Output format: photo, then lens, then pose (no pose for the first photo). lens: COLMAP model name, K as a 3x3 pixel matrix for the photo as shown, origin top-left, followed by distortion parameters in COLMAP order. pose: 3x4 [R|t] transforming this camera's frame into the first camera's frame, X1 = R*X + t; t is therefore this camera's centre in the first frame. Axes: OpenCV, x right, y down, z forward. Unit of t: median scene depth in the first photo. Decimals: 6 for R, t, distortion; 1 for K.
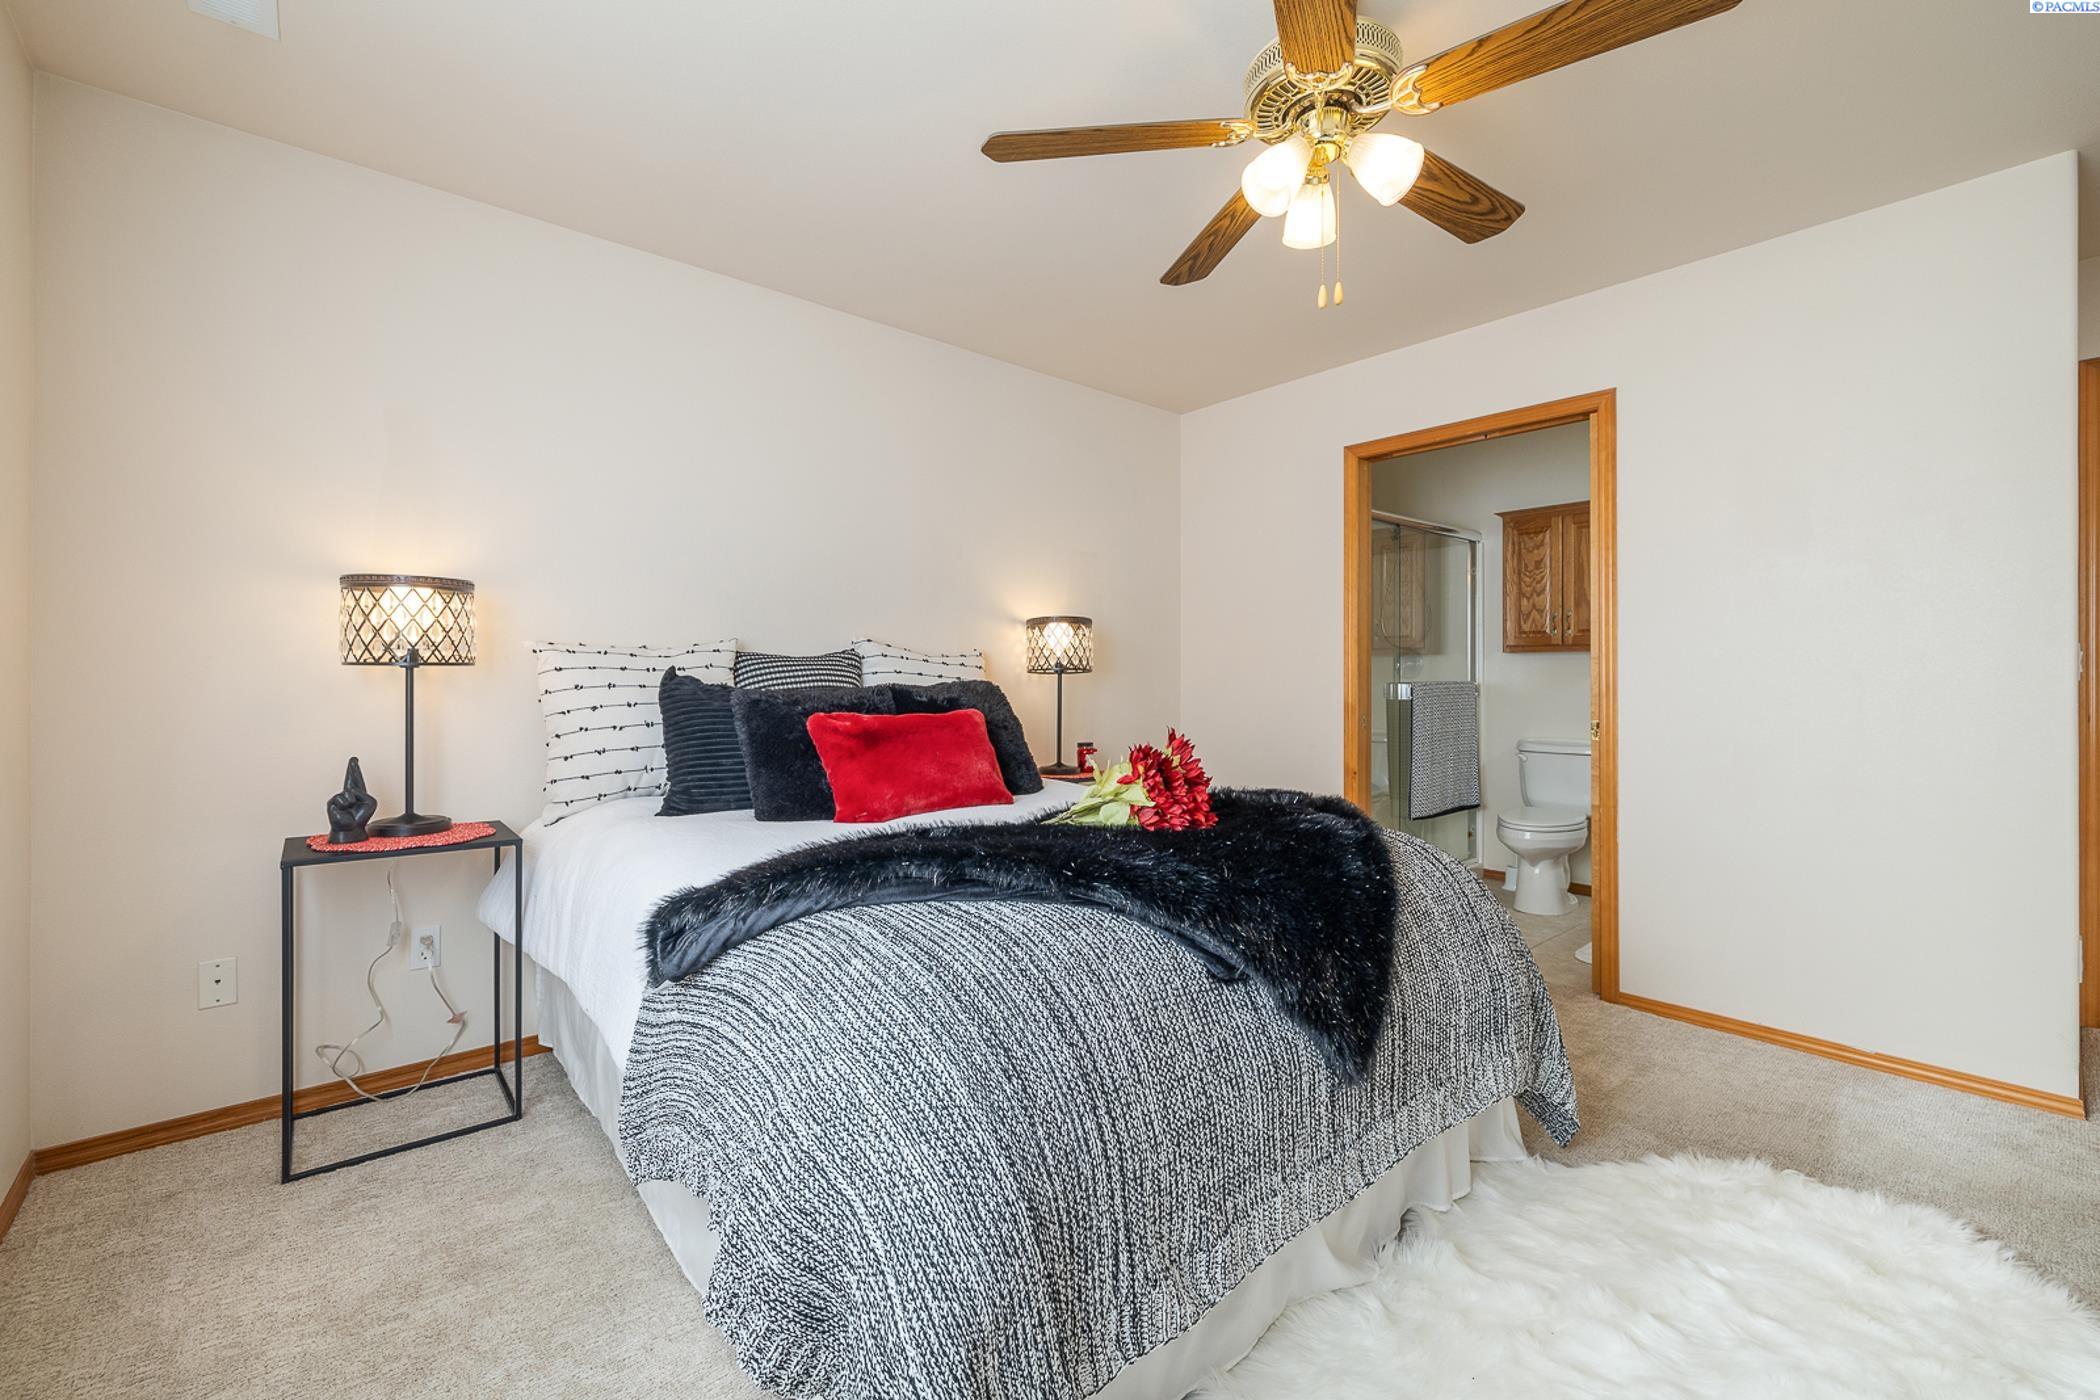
lens RADIAL K [[937.5, 0, 1050.0], [0, 937.5, 700.0], [0, 0, 1]] dist [0.028253, -0.000049]
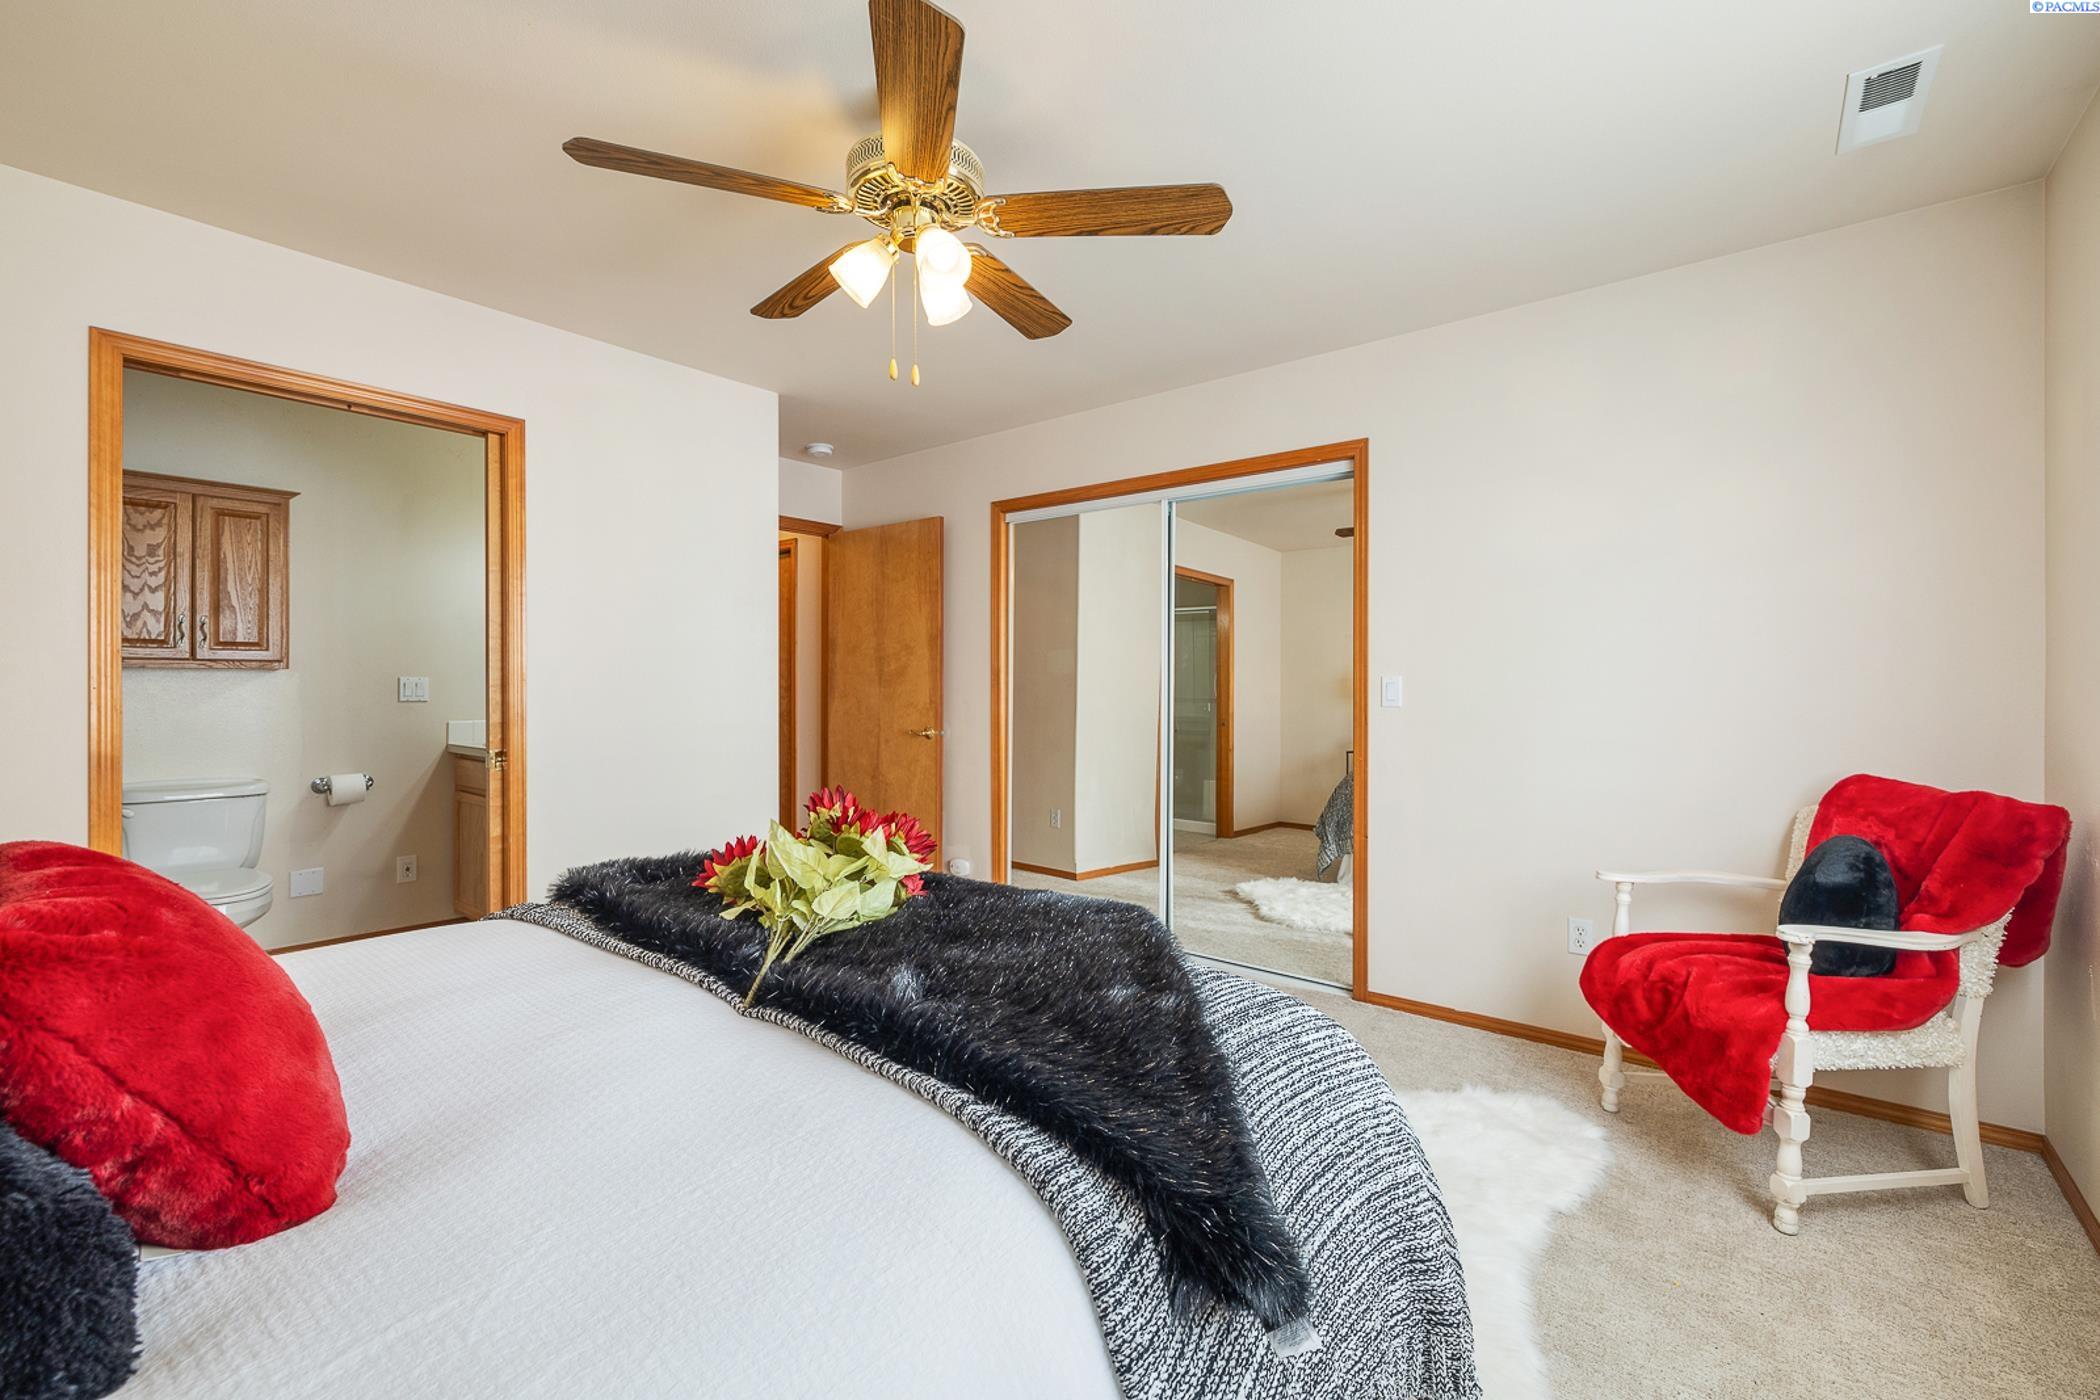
lens RADIAL K [[891.5, 0, 1058.2], [0, 891.5, 689.0], [0, 0, 1]] dist [0.002787, -0.000636]
pose [[-0.190196, 0.001375, 0.981745, -0.315947], [0.015349, 0.999881, 0.001574, -0.023869], [-0.981626, 0.015368, -0.190194, 0.428142]]
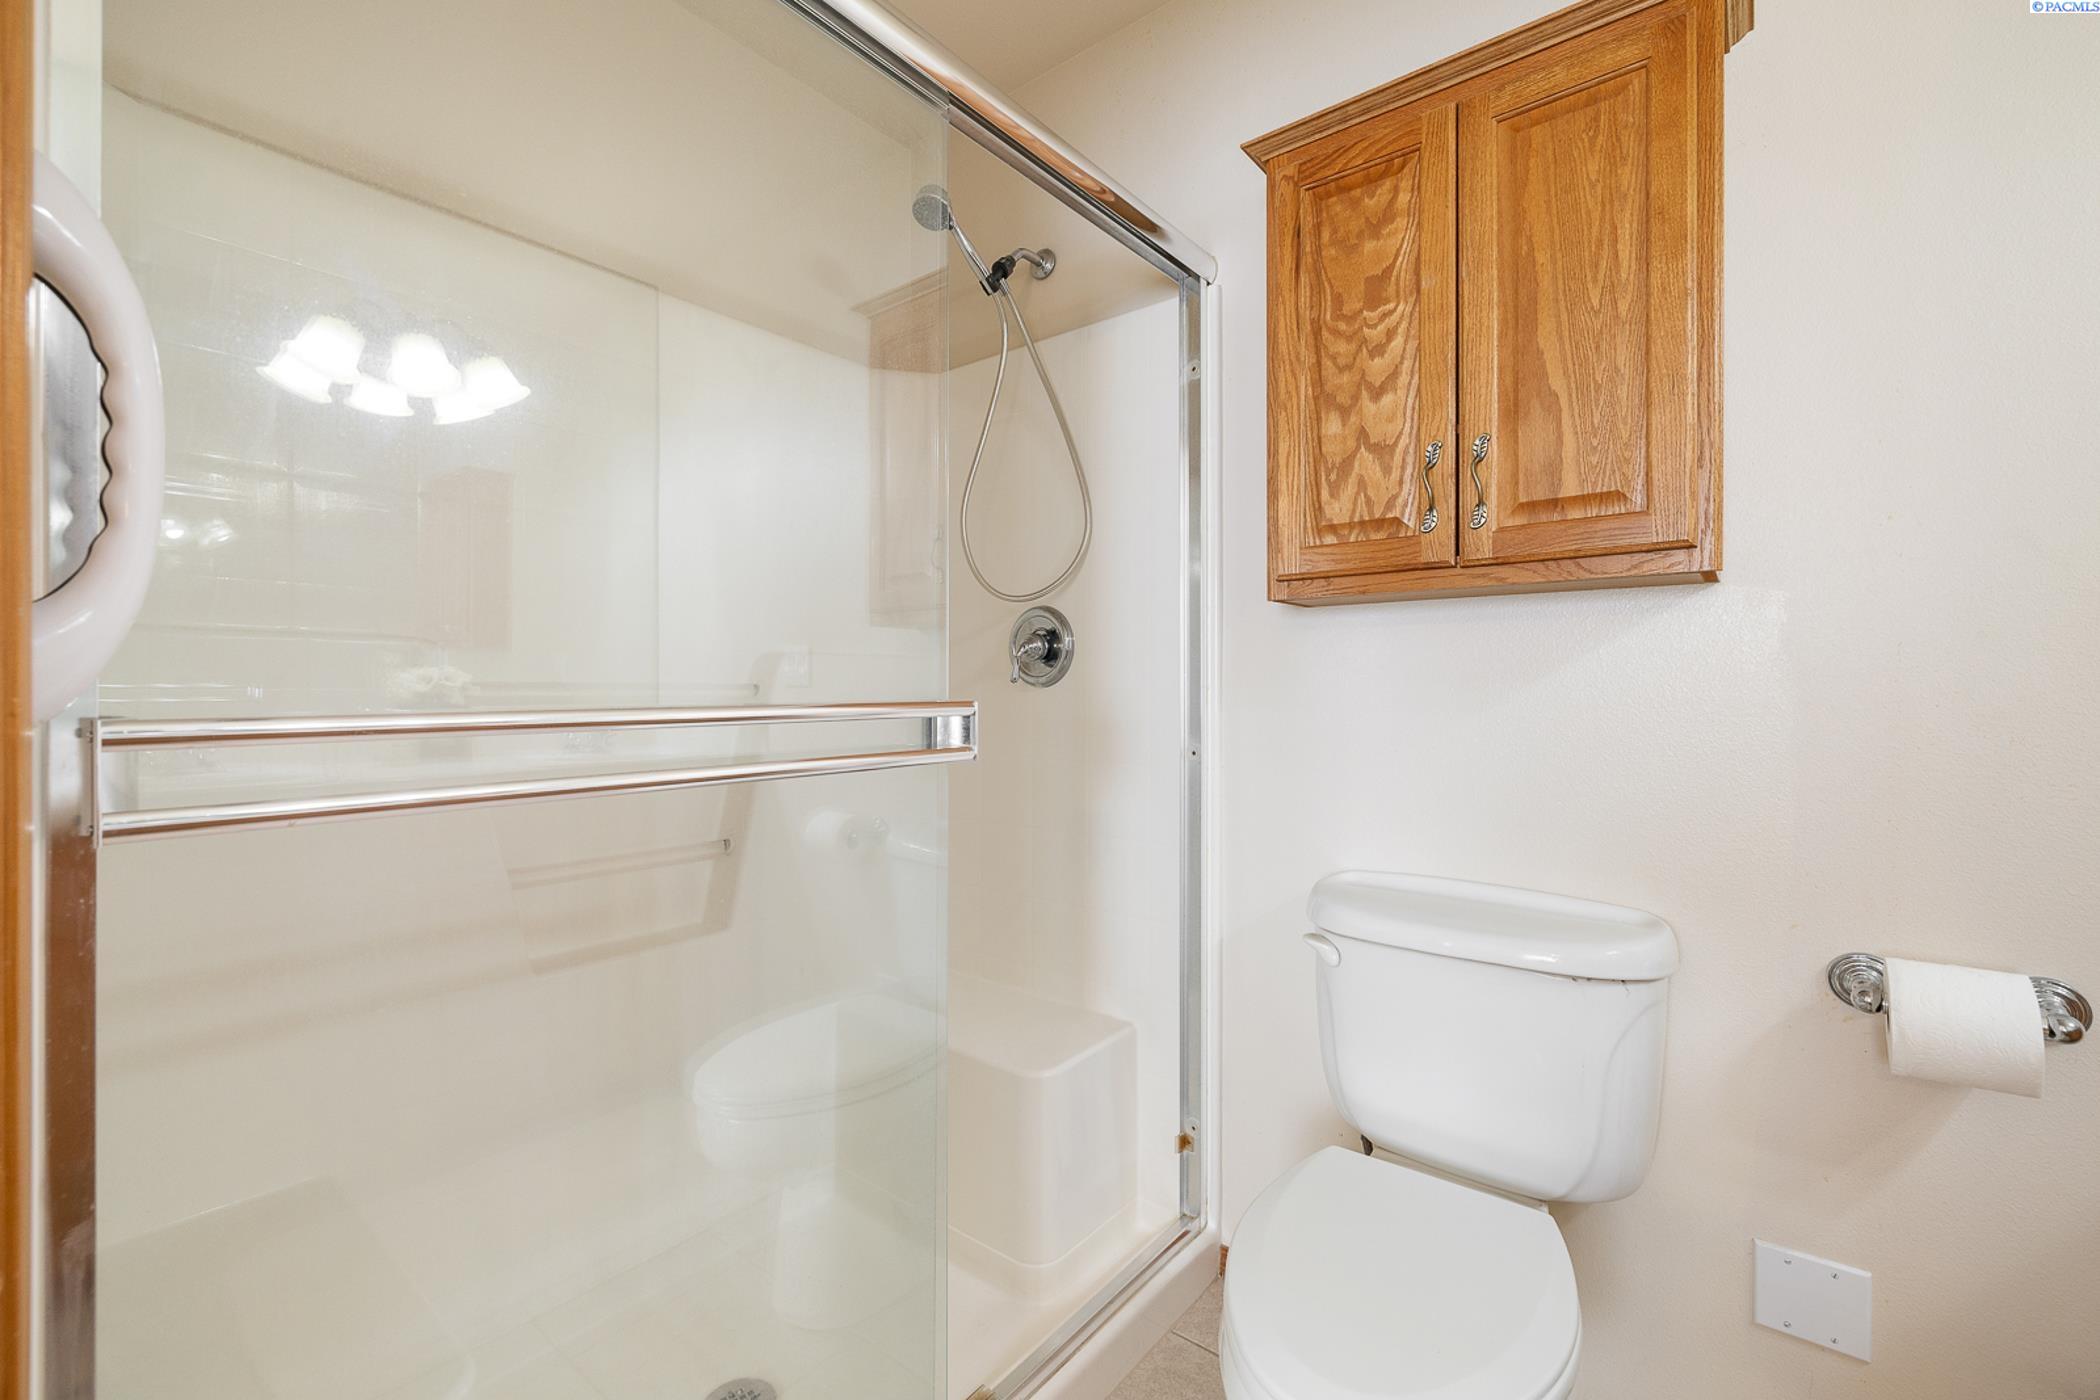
lens RADIAL K [[905.5, 0, 1056.9], [0, 905.5, 695.2], [0, 0, 1]] dist [0.000902, -0.000234]
pose [[0.986038, 0.004621, 0.166456, 0.372244], [-0.002745, 0.999930, -0.011498, -0.015551], [-0.166497, 0.010881, 0.985982, 0.739382]]
